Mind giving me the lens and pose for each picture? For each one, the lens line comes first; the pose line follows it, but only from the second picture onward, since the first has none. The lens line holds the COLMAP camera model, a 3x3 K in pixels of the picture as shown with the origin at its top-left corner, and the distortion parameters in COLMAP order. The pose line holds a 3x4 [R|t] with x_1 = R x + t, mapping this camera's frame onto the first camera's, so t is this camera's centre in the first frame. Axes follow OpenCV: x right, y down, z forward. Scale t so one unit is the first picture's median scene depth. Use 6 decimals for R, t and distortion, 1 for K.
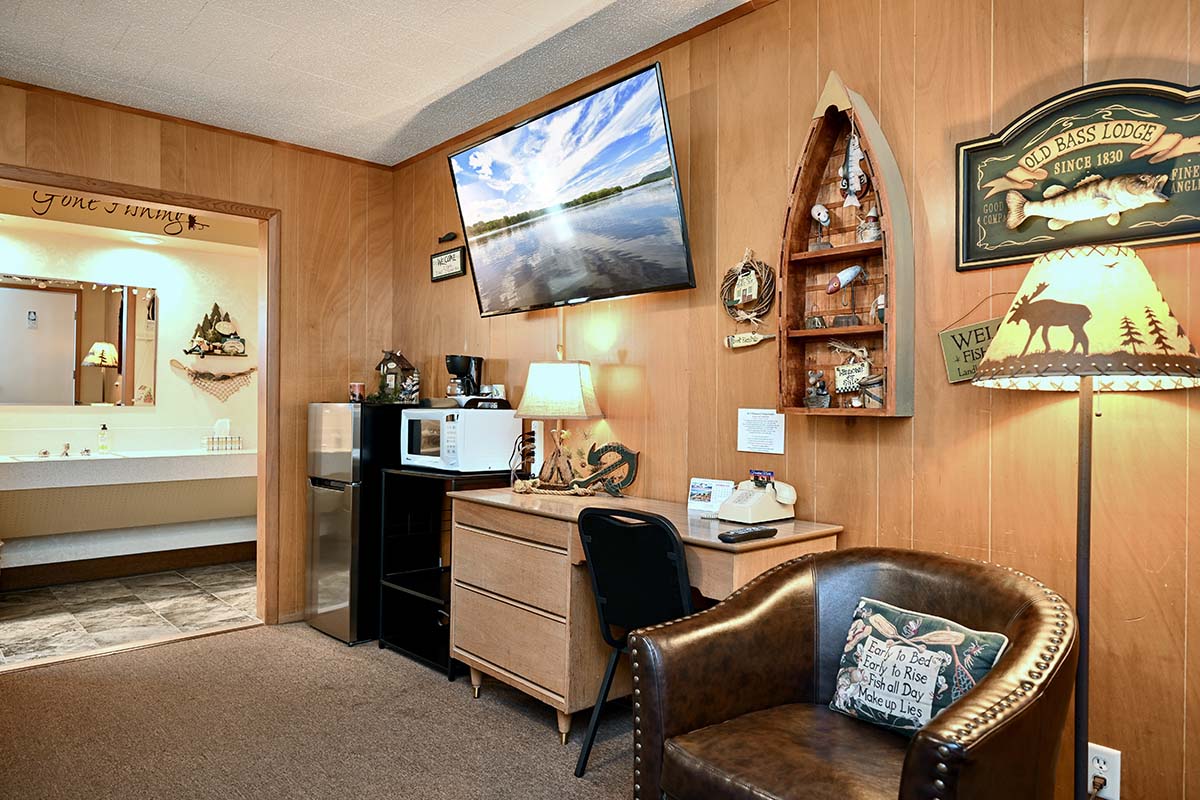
lens RADIAL K [[777.9, 0, 600.0], [0, 777.9, 400.0], [0, 0, 1]] dist [0.001463, -0.000969]
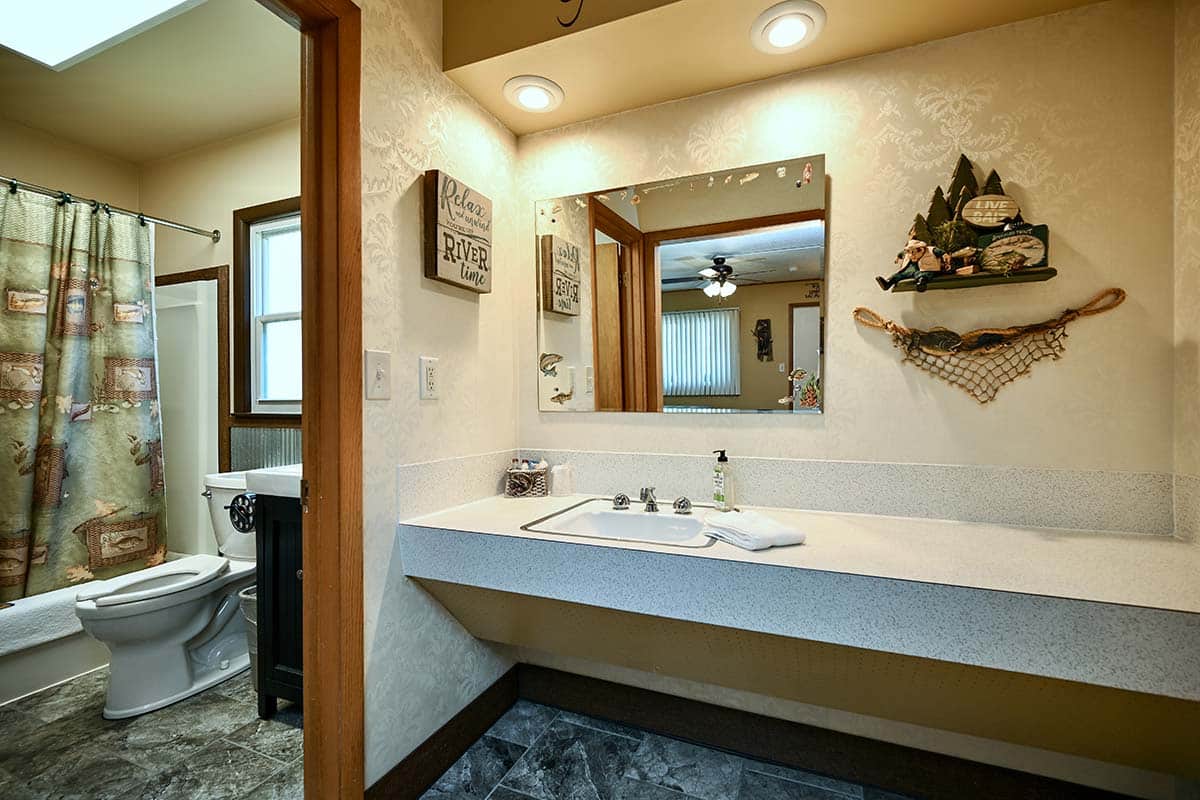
lens RADIAL K [[486.5, 0, 663.2], [0, 486.5, 400.5], [0, 0, 1]] dist [0.000479, 0.000139]
pose [[0.469653, -0.010939, -0.882783, -0.350705], [-0.000589, 0.999919, -0.012704, 0.003427], [0.882851, 0.006487, 0.469608, 0.755349]]
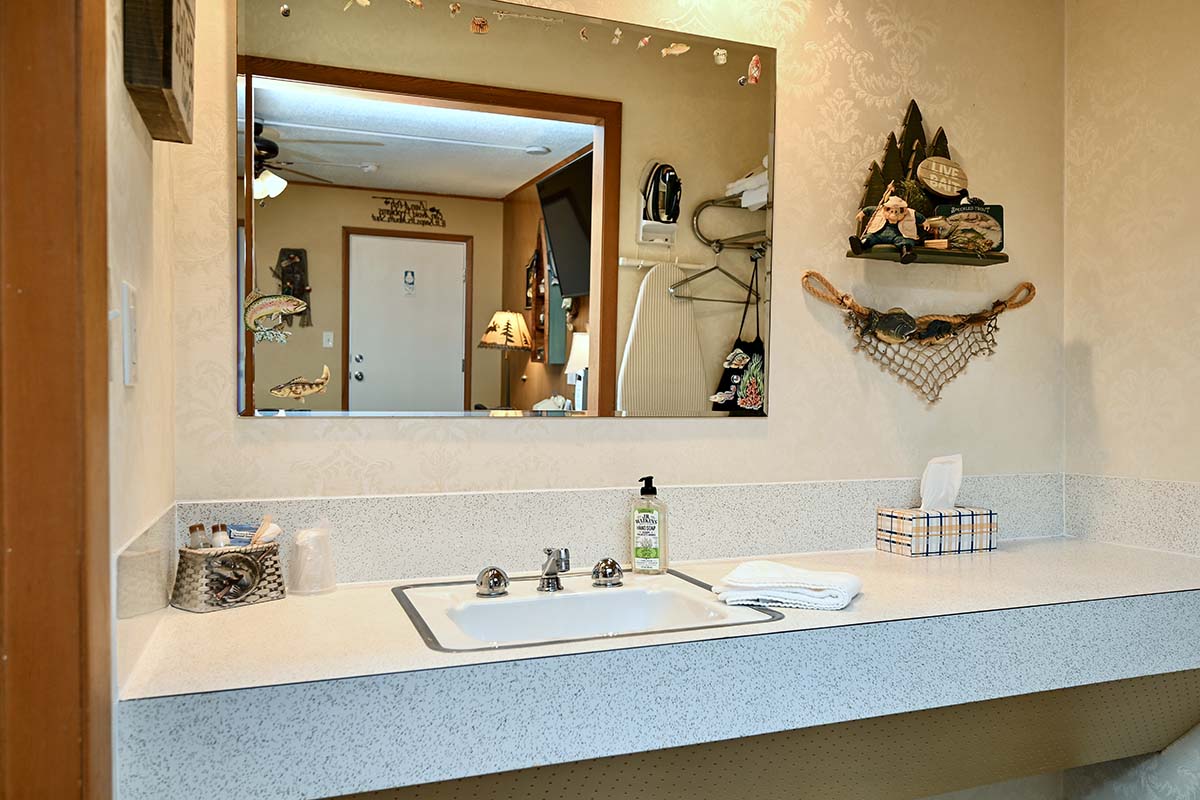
lens RADIAL K [[840.2, 0, 600.0], [0, 840.2, 400.0], [0, 0, 1]] dist [0.005849, 0.001082]
pose [[0.925557, -0.002696, -0.378598, -0.485989], [-0.000574, 0.999964, -0.008524, 0.003557], [0.378607, 0.008107, 0.925522, 0.629416]]
